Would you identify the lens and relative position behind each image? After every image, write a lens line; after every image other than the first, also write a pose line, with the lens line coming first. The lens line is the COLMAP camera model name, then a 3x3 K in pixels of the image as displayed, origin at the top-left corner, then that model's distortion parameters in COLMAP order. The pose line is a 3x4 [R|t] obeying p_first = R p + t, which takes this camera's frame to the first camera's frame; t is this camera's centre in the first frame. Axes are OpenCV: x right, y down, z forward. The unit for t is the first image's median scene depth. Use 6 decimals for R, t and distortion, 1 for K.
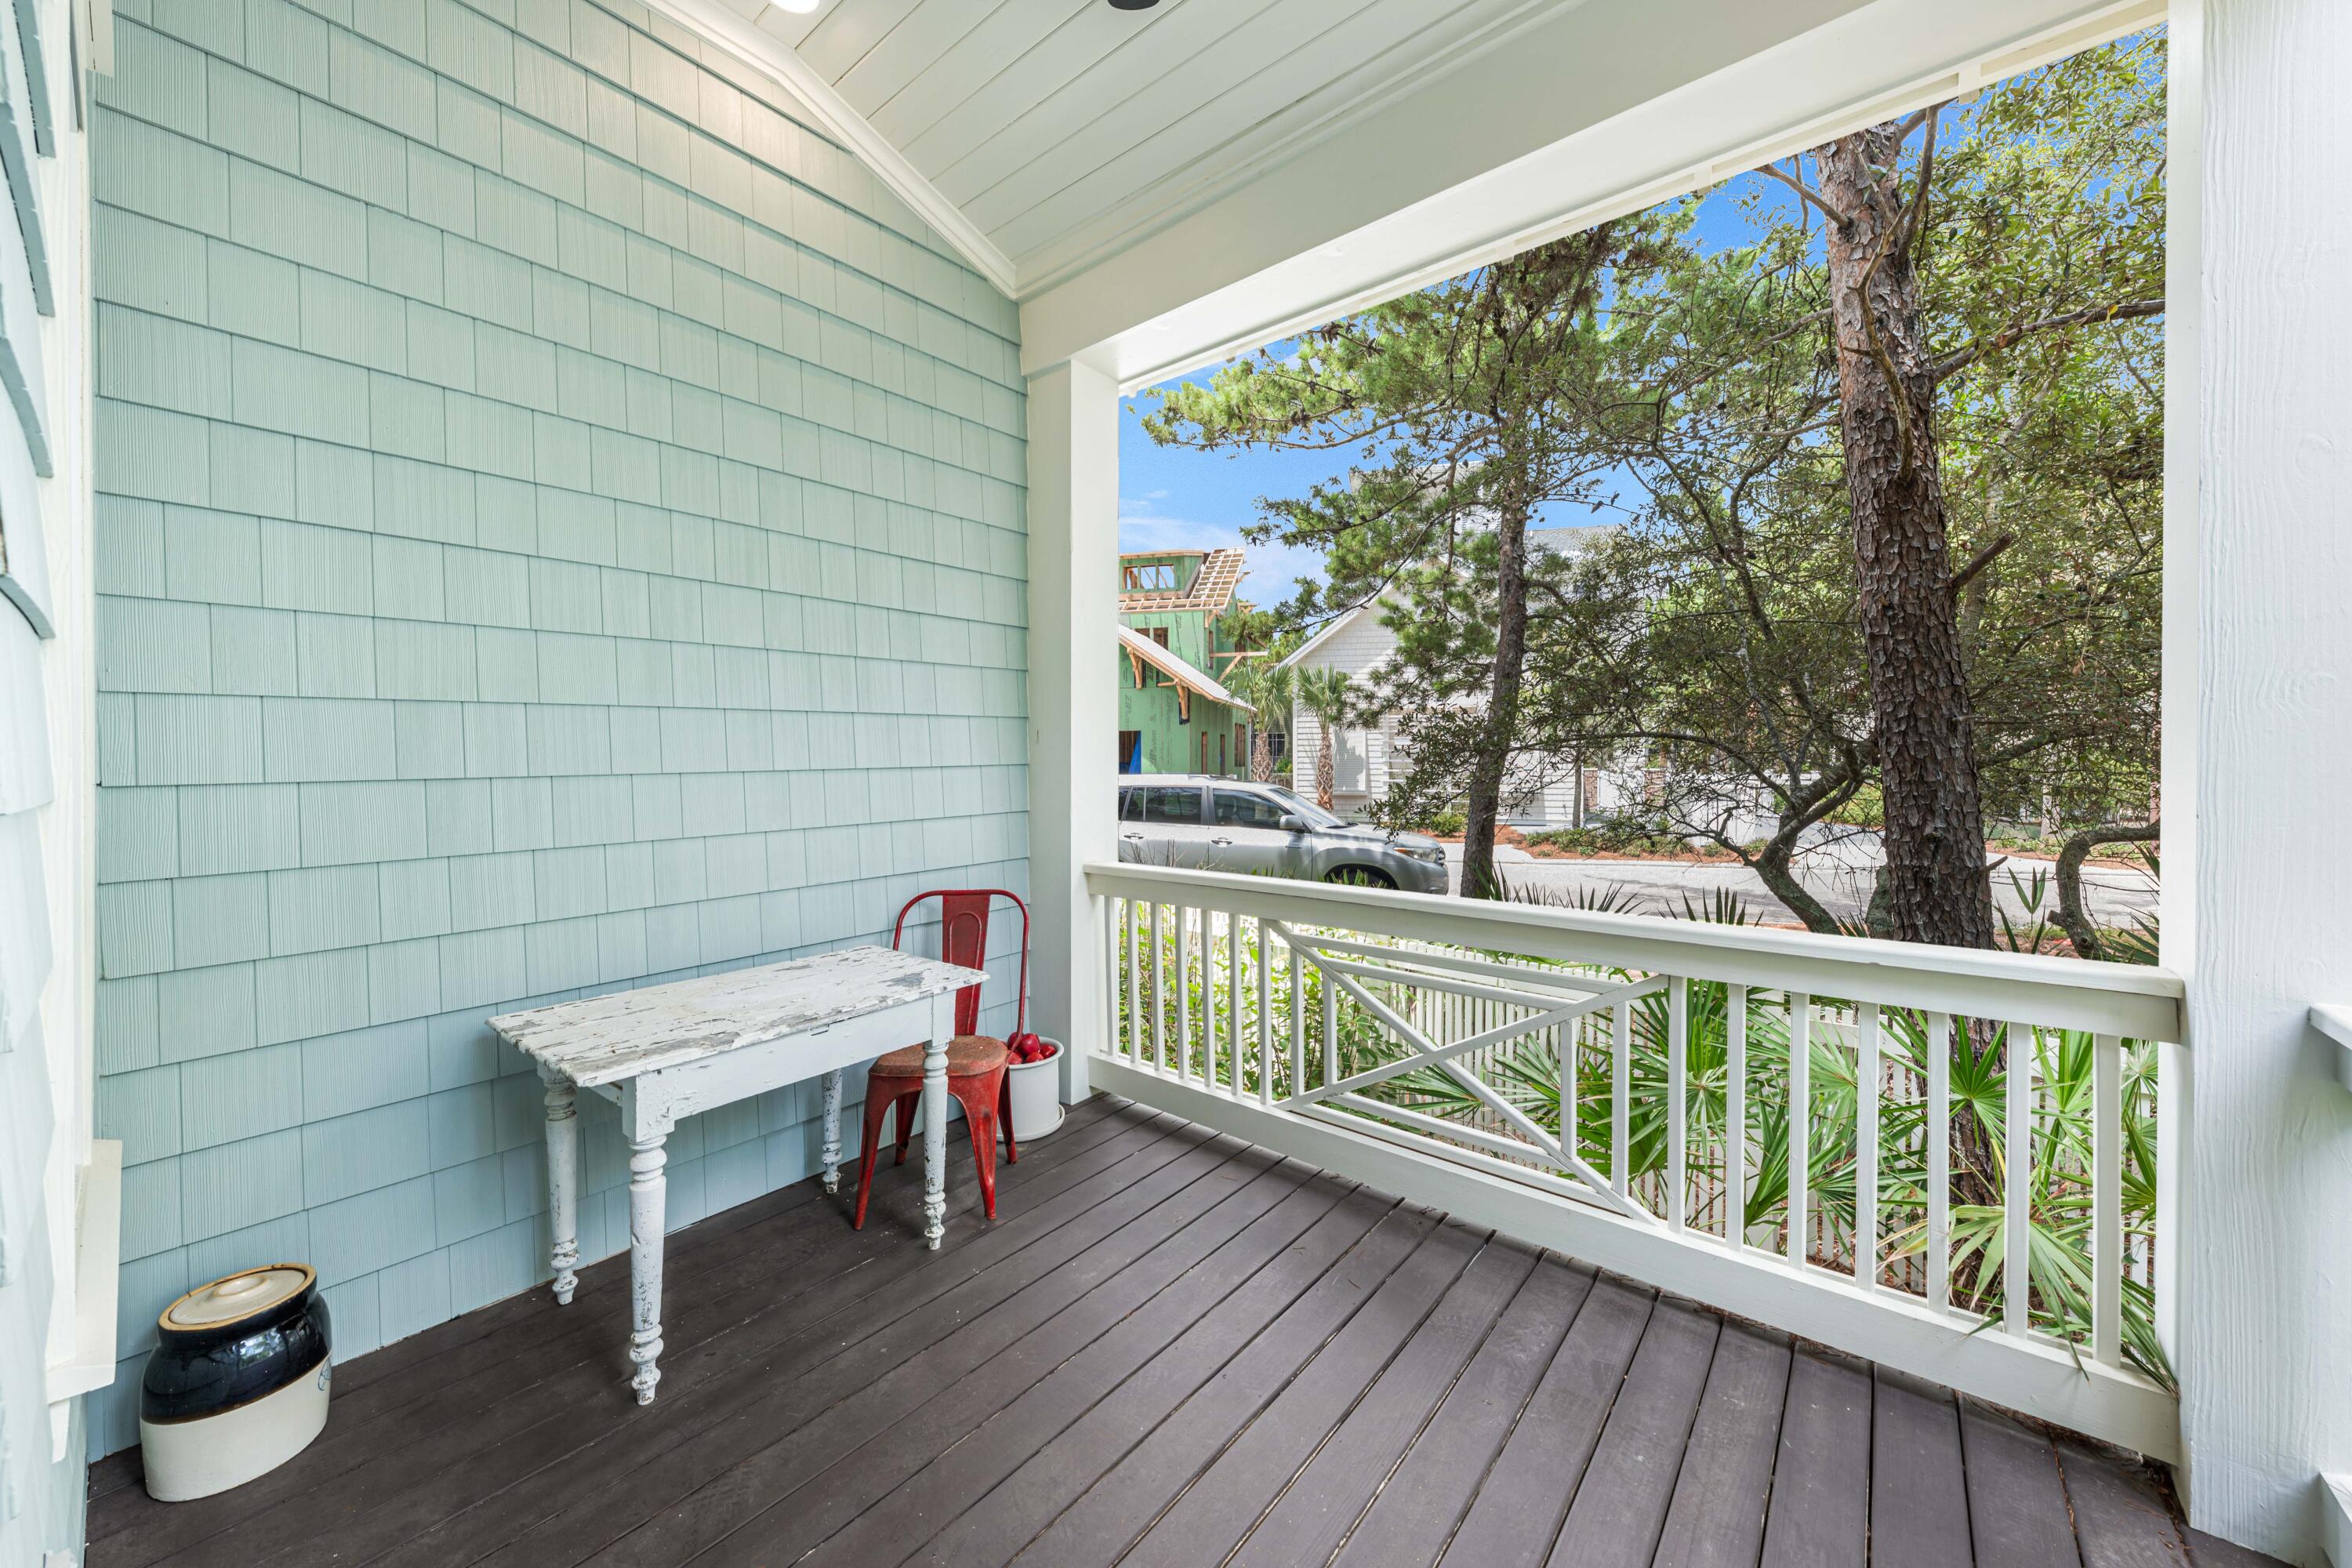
lens RADIAL K [[848.4, 0, 1171.1], [0, 848.4, 795.5], [0, 0, 1]] dist [-0.000819, -0.000392]
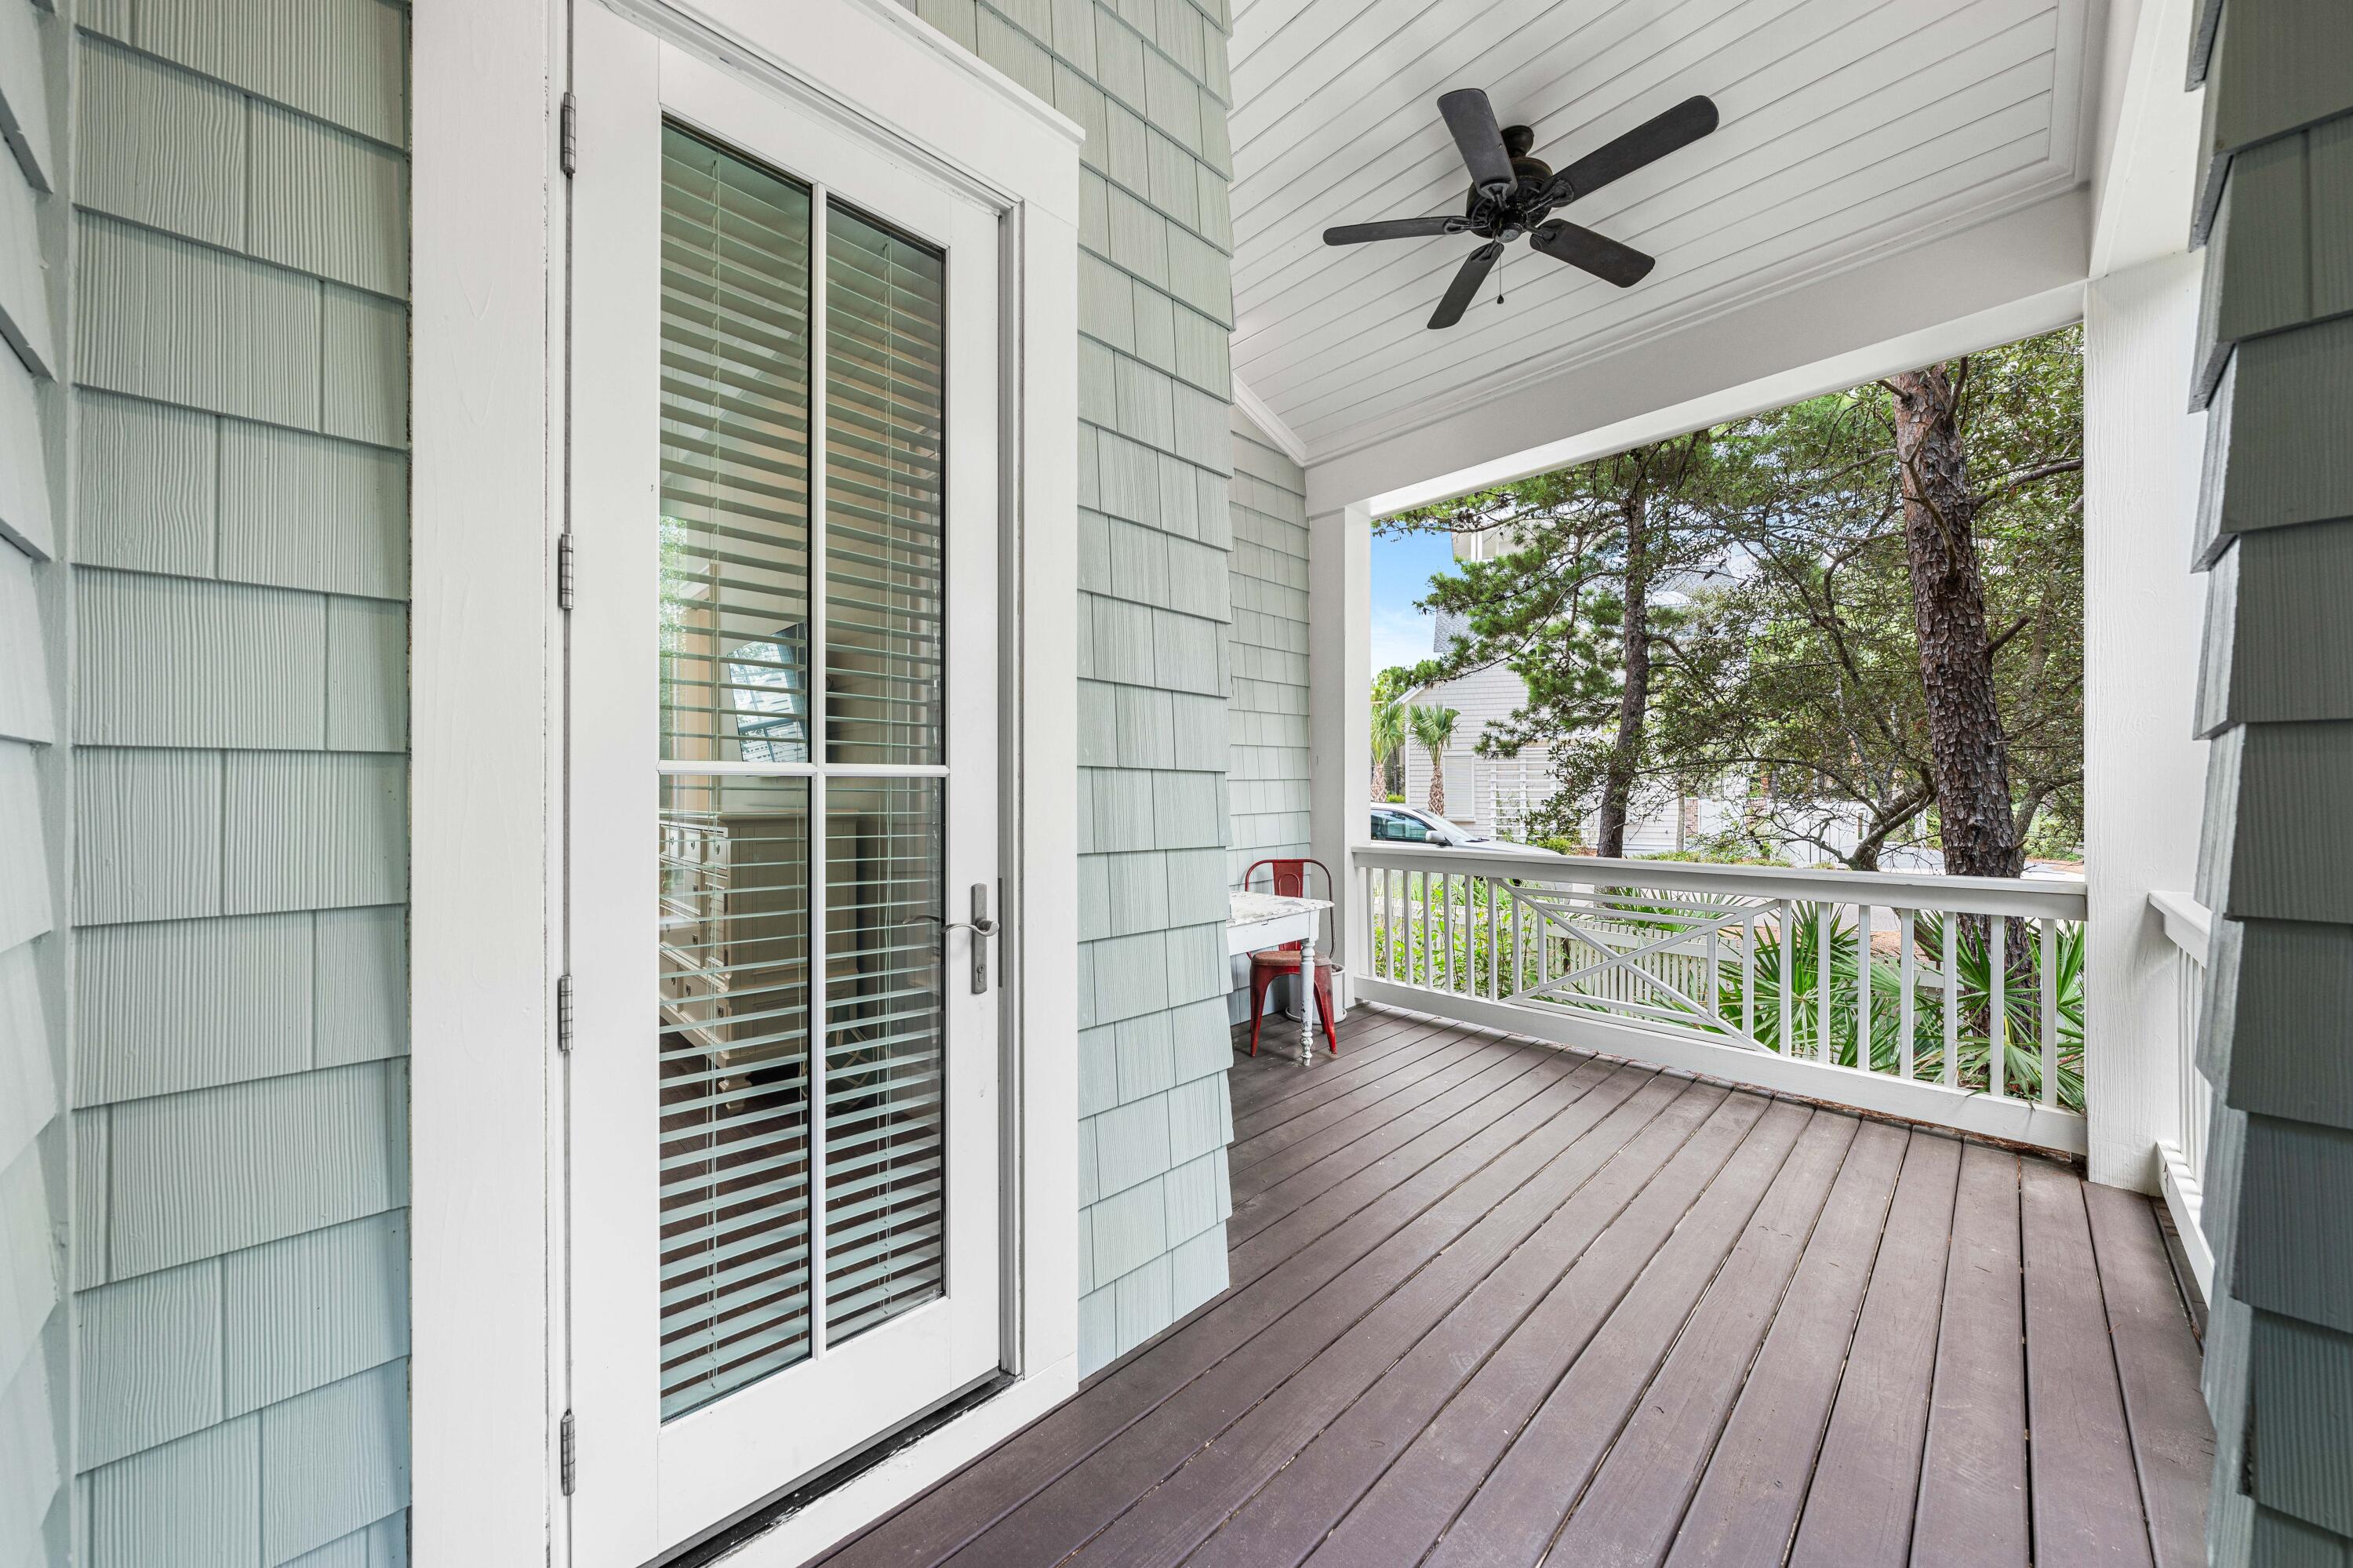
lens RADIAL K [[806.7, 0, 1176.6], [0, 806.7, 813.5], [0, 0, 1]] dist [-0.000577, -0.000062]
pose [[0.994647, 0.002560, -0.103301, -0.255123], [-0.004281, 0.999856, -0.016444, 0.046642], [0.103244, 0.016798, 0.994514, -0.417246]]
